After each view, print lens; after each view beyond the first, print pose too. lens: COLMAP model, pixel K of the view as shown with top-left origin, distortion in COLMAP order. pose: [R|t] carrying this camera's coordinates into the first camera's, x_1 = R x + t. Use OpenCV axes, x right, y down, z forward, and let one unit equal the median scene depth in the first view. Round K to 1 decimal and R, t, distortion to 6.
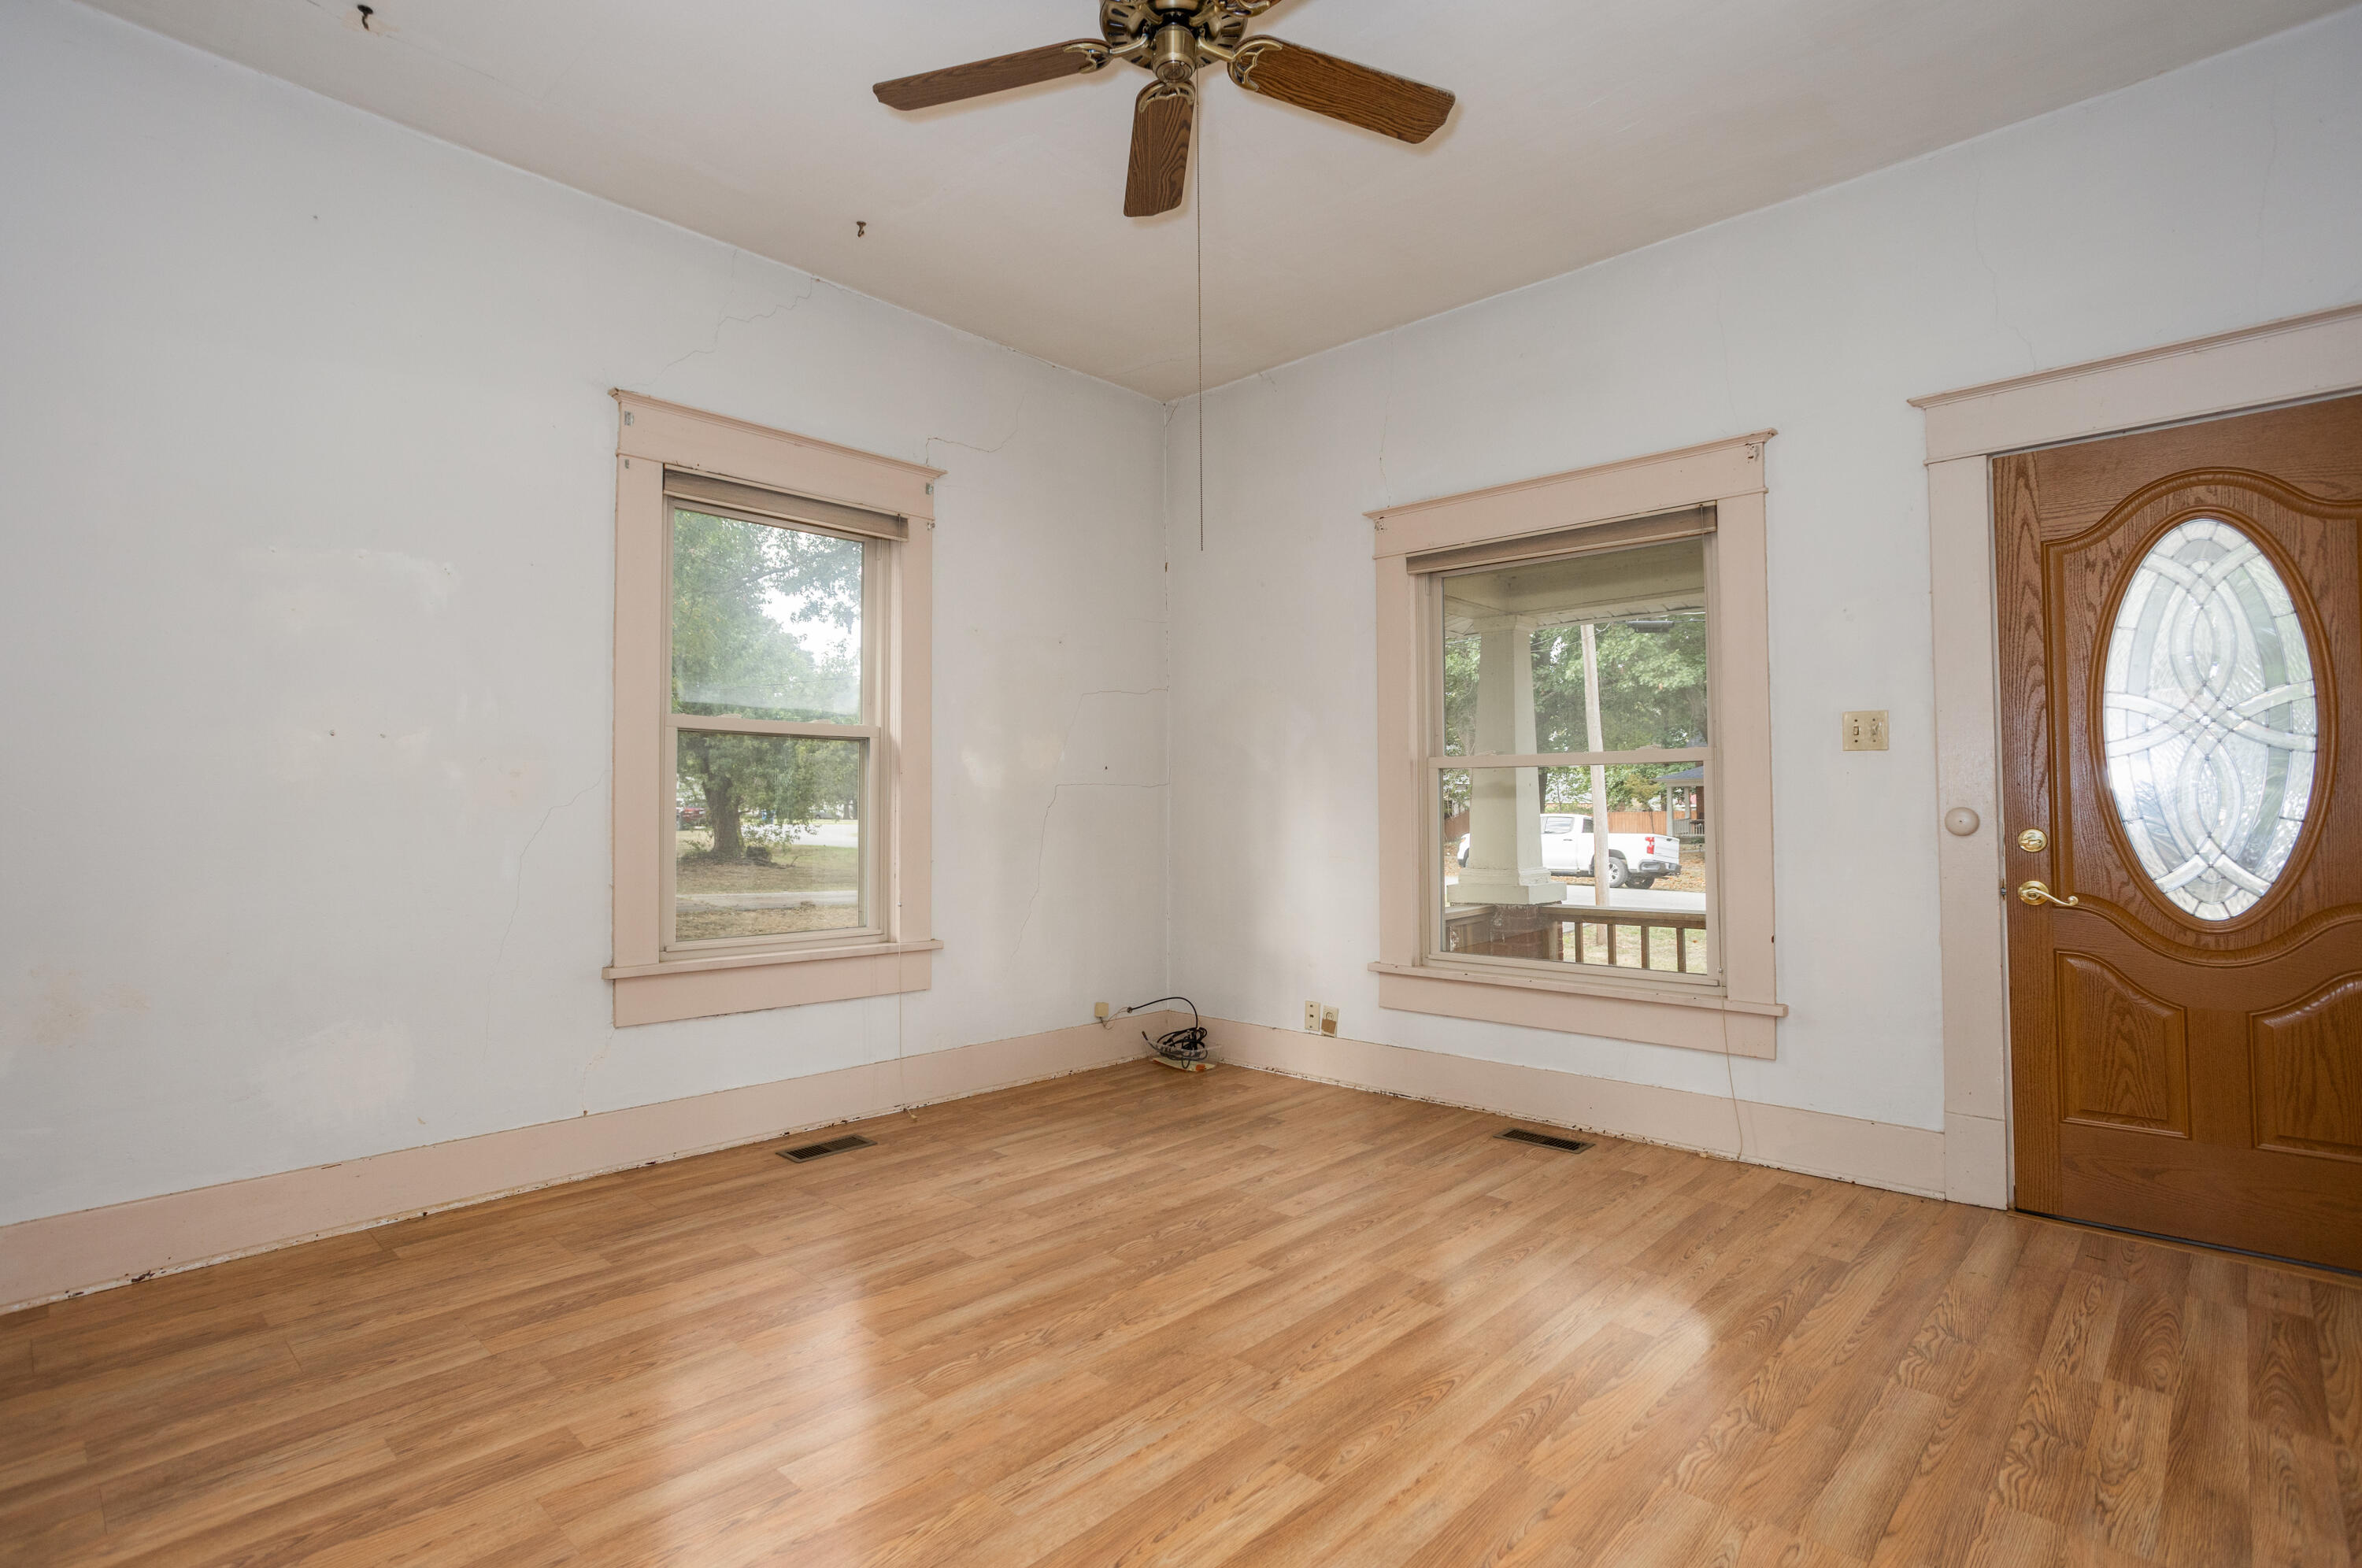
lens RADIAL K [[1158.8, 0, 1158.5], [0, 1158.8, 775.2], [0, 0, 1]] dist [-0.050900, 0.032899]
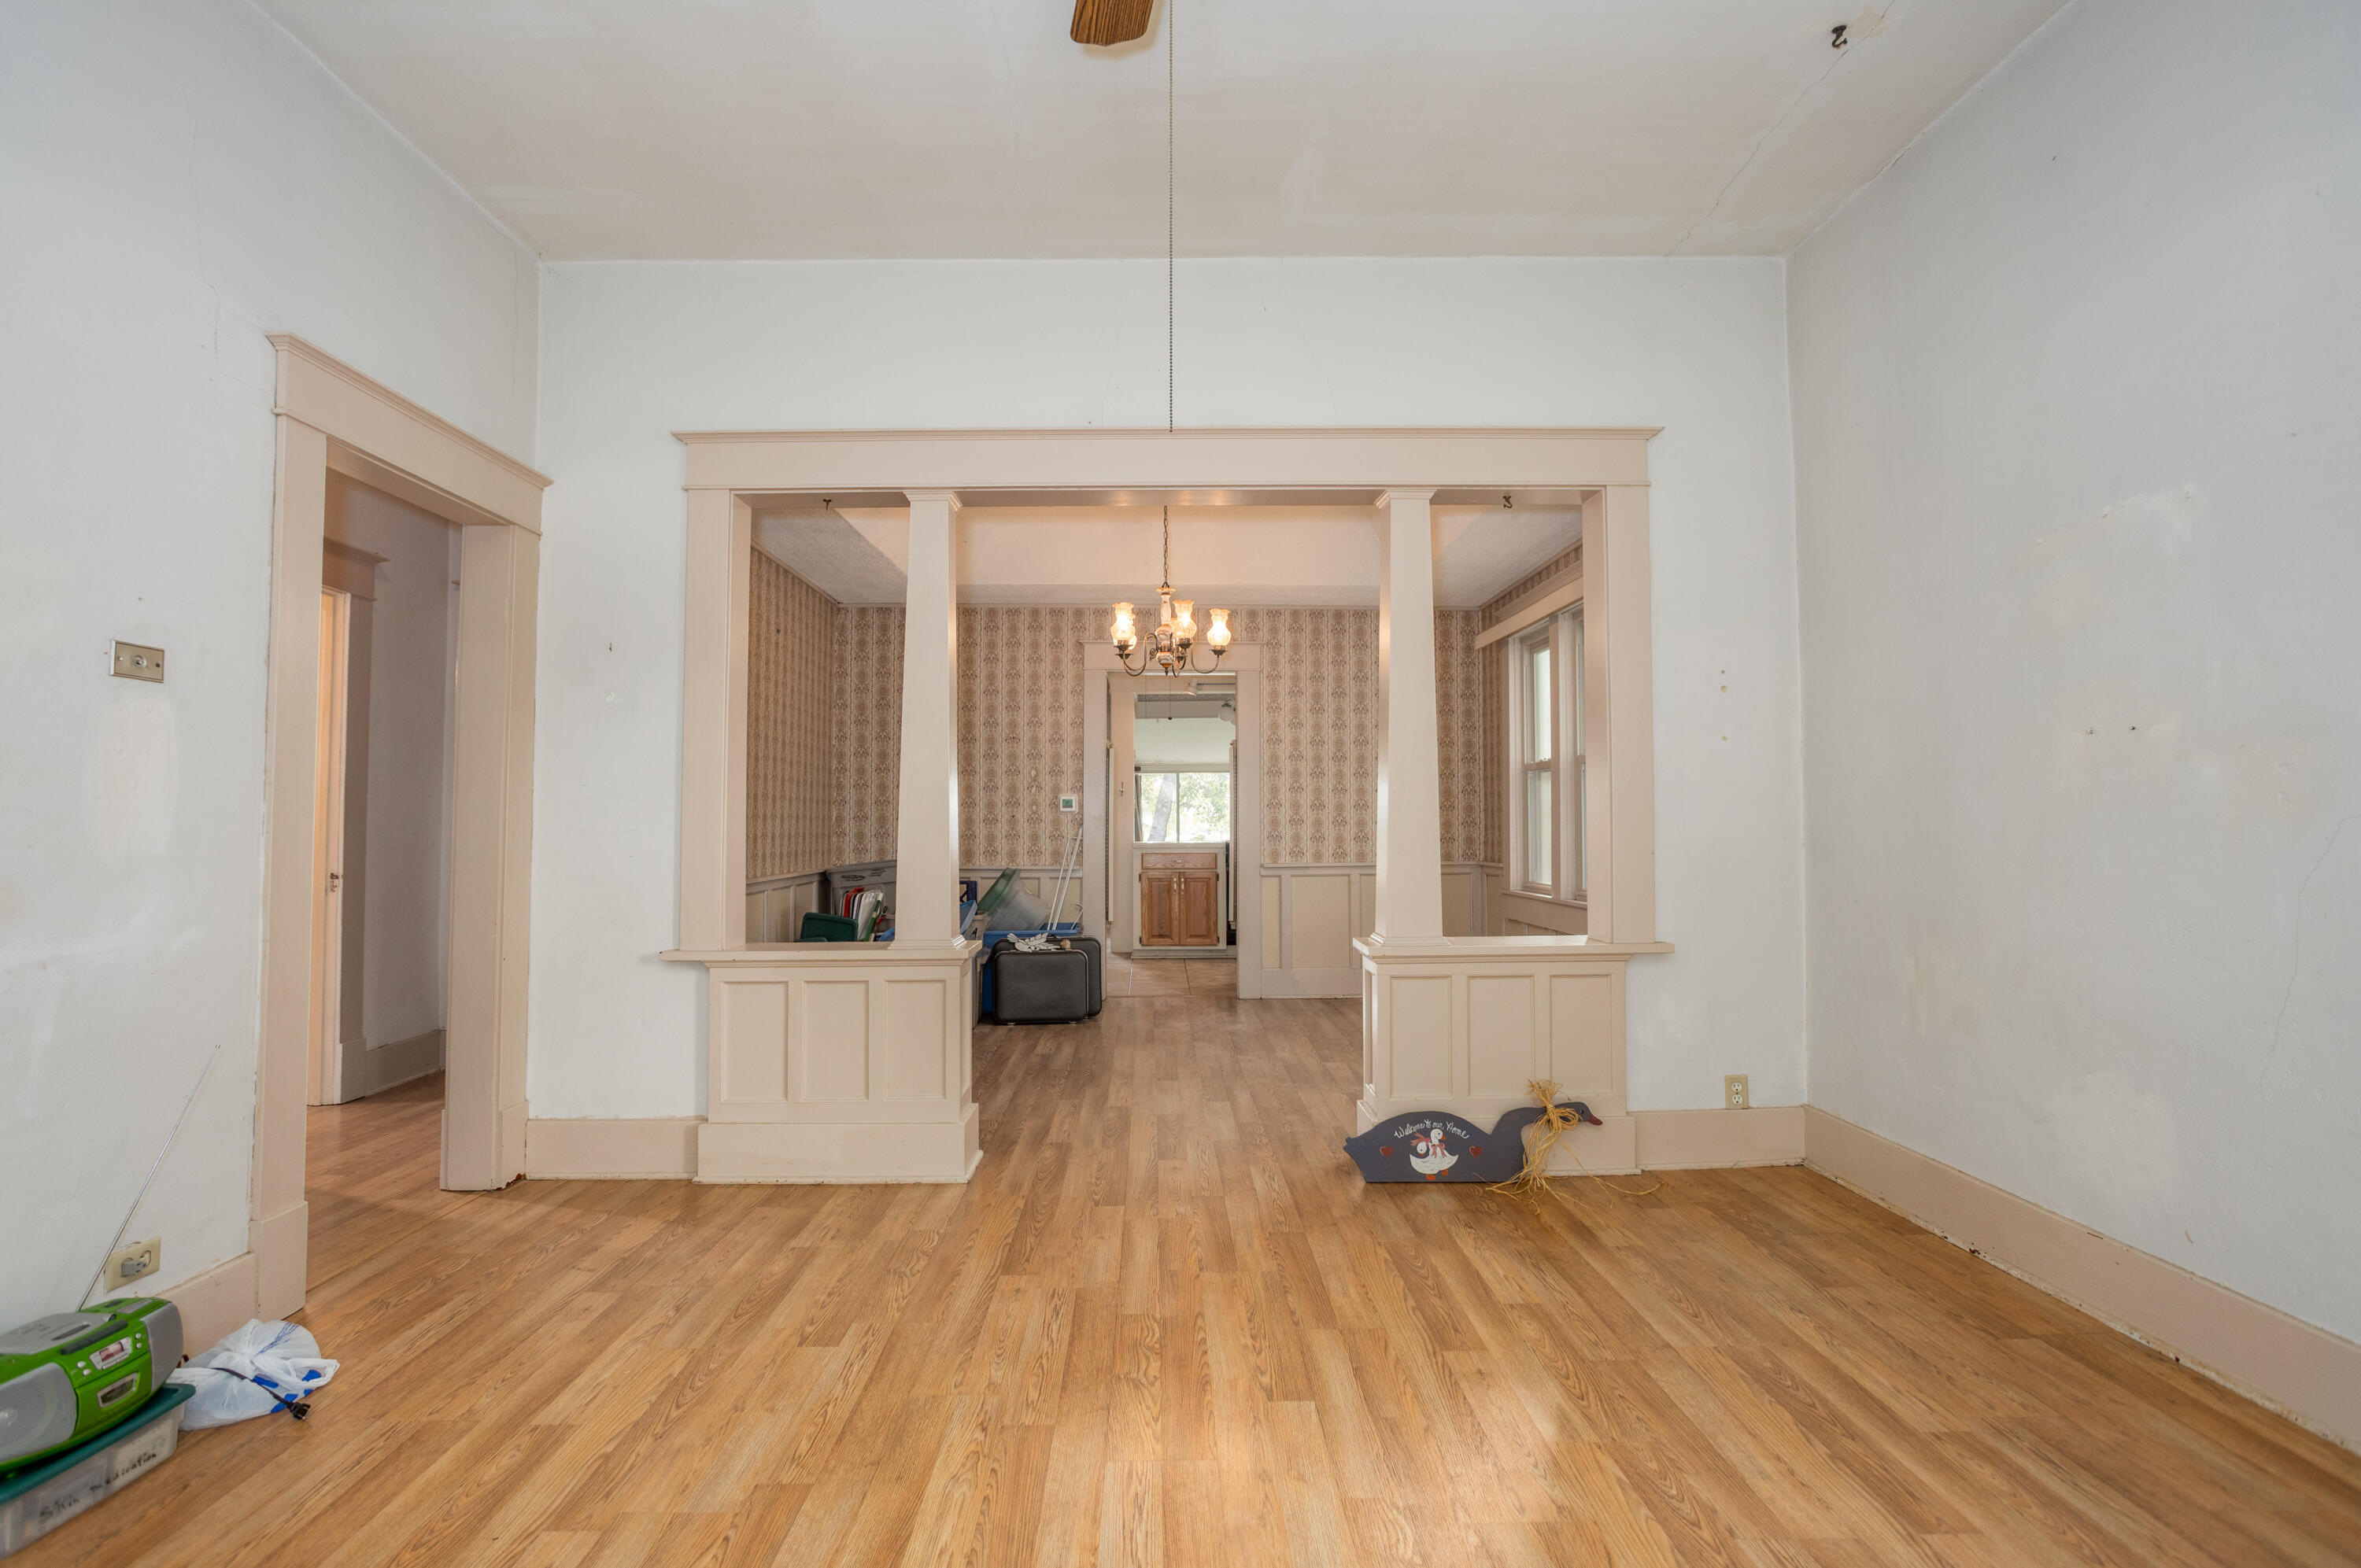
lens RADIAL K [[1158.2, 0, 1158.0], [0, 1158.2, 775.2], [0, 0, 1]] dist [-0.050900, 0.032899]
pose [[-0.721531, -0.017504, -0.692161, 0.428803], [0.027996, 0.998125, -0.054426, 0.026628], [0.691816, -0.058648, -0.719689, 1.281352]]
